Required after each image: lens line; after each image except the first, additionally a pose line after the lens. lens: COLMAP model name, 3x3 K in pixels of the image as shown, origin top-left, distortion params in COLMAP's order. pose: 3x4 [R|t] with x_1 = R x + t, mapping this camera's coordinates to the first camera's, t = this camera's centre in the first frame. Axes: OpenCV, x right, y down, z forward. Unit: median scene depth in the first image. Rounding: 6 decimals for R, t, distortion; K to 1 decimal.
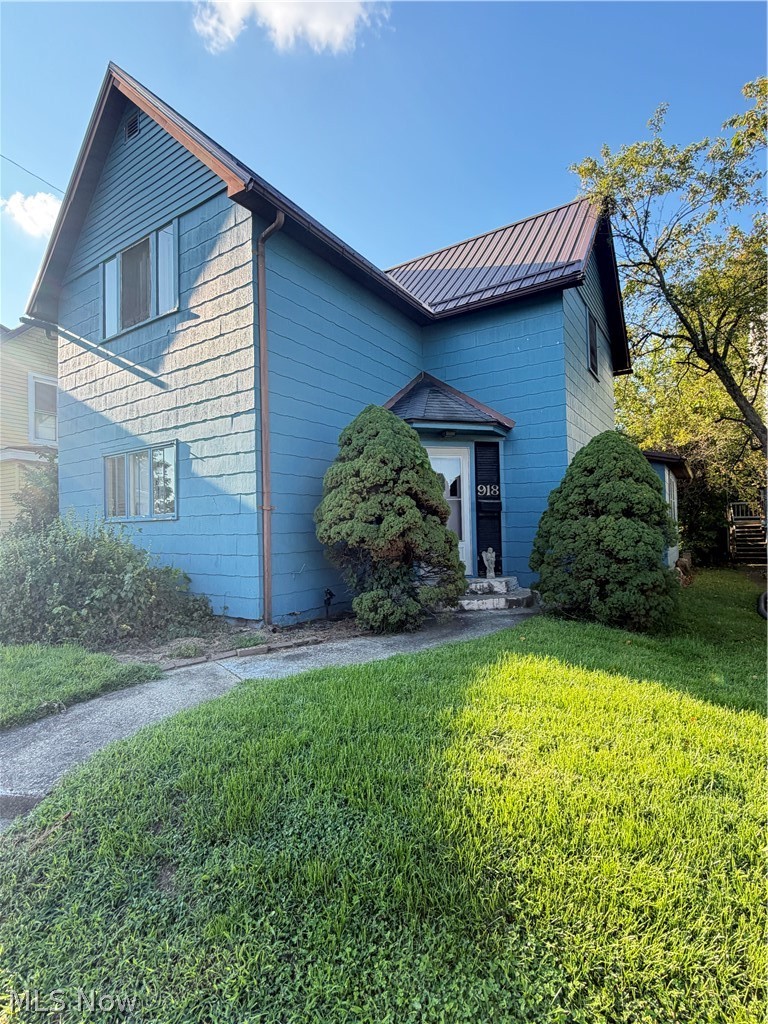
lens RADIAL K [[493.9, 0, 385.9], [0, 493.9, 513.1], [0, 0, 1]] dist [0.003369, -0.002114]
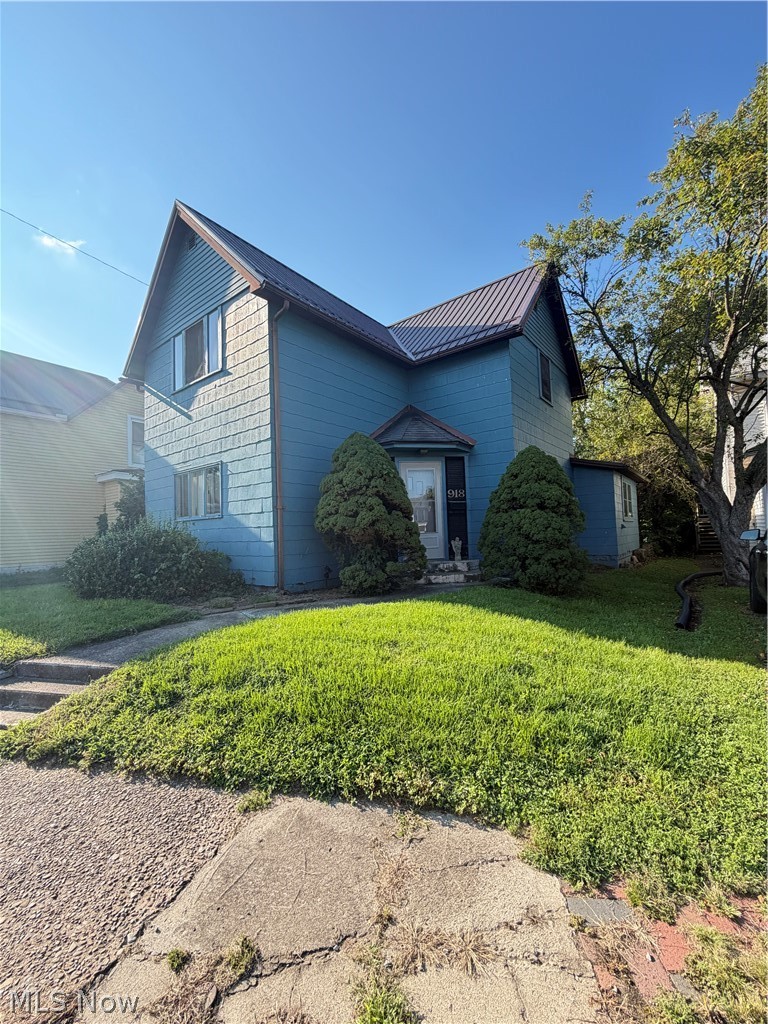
lens RADIAL K [[413.0, 0, 381.5], [0, 413.0, 511.5], [0, 0, 1]] dist [-0.000106, 0.000283]
pose [[0.996311, -0.016040, -0.084307, 0.133972], [0.014520, 0.999721, -0.018615, 0.024874], [0.084582, 0.017322, 0.996266, -0.137996]]
